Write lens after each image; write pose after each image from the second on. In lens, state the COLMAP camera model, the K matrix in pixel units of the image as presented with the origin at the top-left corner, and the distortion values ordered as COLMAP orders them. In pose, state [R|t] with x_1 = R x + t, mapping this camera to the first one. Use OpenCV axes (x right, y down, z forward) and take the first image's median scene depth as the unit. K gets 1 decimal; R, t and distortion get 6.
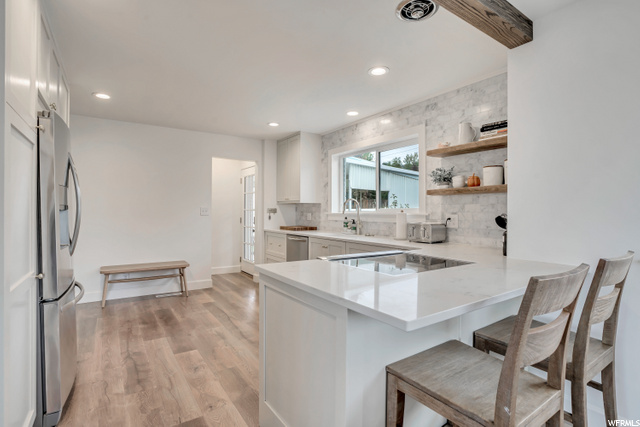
lens RADIAL K [[321.2, 0, 317.4], [0, 321.2, 208.5], [0, 0, 1]] dist [-0.025823, 0.002405]
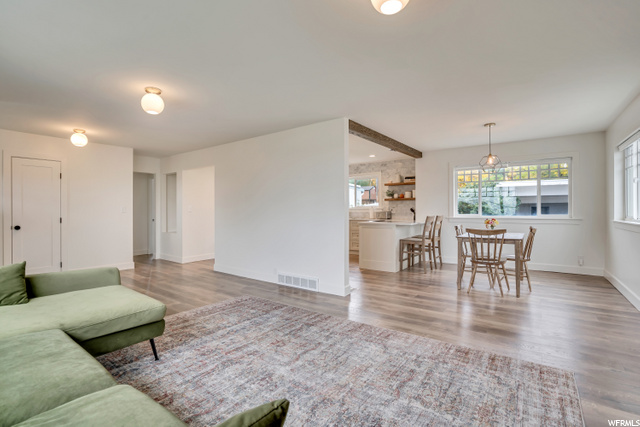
lens RADIAL K [[301.6, 0, 319.8], [0, 301.6, 215.3], [0, 0, 1]] dist [-0.048587, 0.015248]
pose [[0.945766, -0.024914, 0.323893, -0.892931], [0.014793, 0.999323, 0.033672, -0.013990], [-0.324513, -0.027054, 0.945494, -1.074388]]
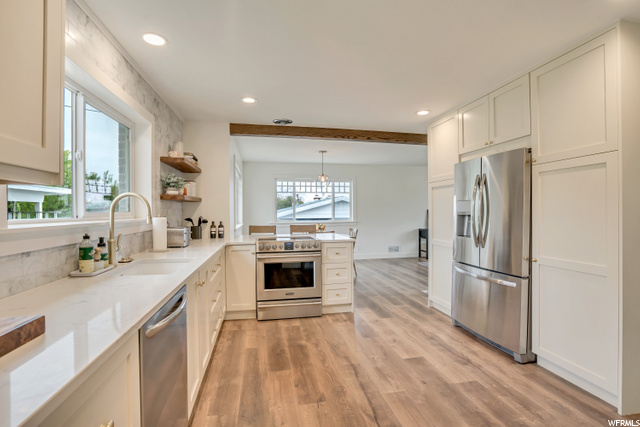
lens RADIAL K [[301.6, 0, 316.7], [0, 301.6, 209.7], [0, 0, 1]] dist [-0.048587, 0.015248]
pose [[-0.918140, -0.000825, 0.396256, -0.412042], [-0.005637, 0.999924, -0.010979, -0.001501], [-0.396217, -0.012314, -0.918074, 1.614253]]
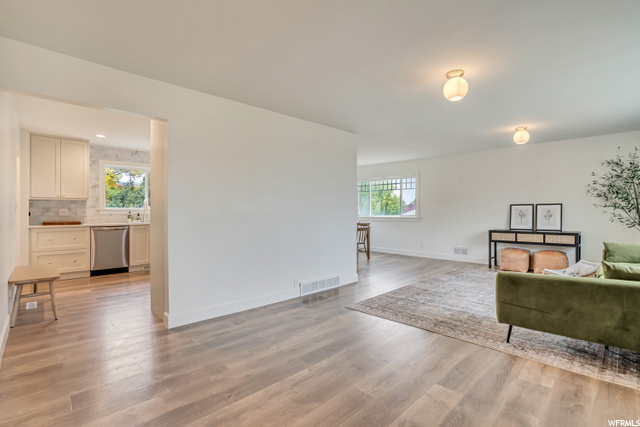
lens RADIAL K [[301.6, 0, 319.6], [0, 301.6, 207.6], [0, 0, 1]] dist [-0.048587, 0.015248]
pose [[-0.164397, -0.001346, 0.986393, -1.847950], [-0.012106, 0.999927, -0.000653, -0.001938], [-0.986320, -0.012048, -0.164401, 0.481952]]
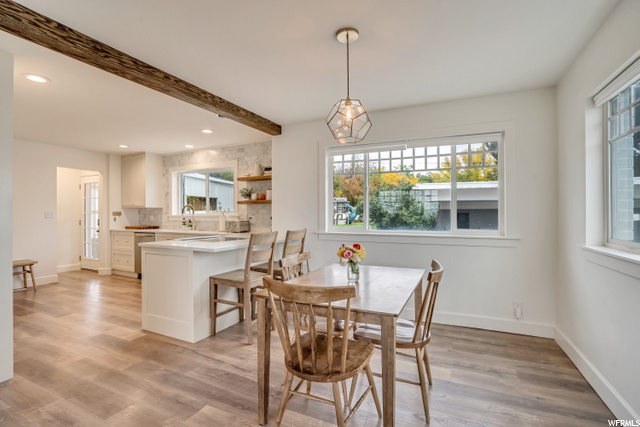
lens RADIAL K [[301.6, 0, 317.4], [0, 301.6, 214.2], [0, 0, 1]] dist [-0.048587, 0.015248]
pose [[0.862066, -0.007611, 0.506739, -0.090847], [0.001209, 0.999915, 0.012963, -0.008126], [-0.506795, -0.010562, 0.862002, -0.540739]]
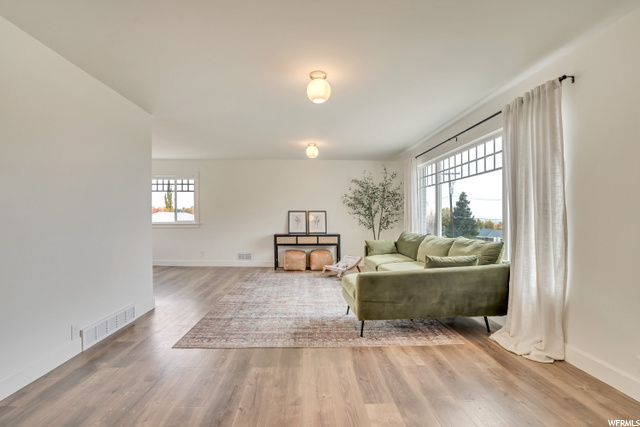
lens RADIAL K [[301.6, 0, 314.8], [0, 301.6, 214.9], [0, 0, 1]] dist [-0.048587, 0.015248]
pose [[-0.840331, -0.014241, 0.541886, -1.515567], [-0.023380, 0.999677, -0.009984, 0.007816], [-0.541569, -0.021059, -0.840393, 0.665056]]
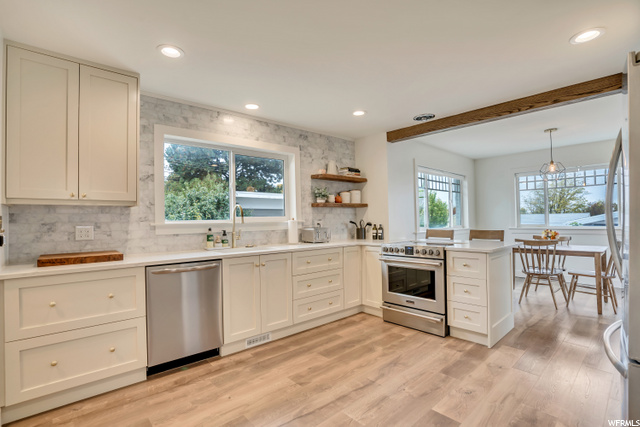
lens RADIAL K [[301.6, 0, 316.9], [0, 301.6, 211.8], [0, 0, 1]] dist [-0.048587, 0.015248]
pose [[-0.133807, 0.018991, 0.990825, -0.845971], [0.003743, 0.999819, -0.018658, 0.003478], [-0.991000, 0.001212, -0.133854, 1.119839]]
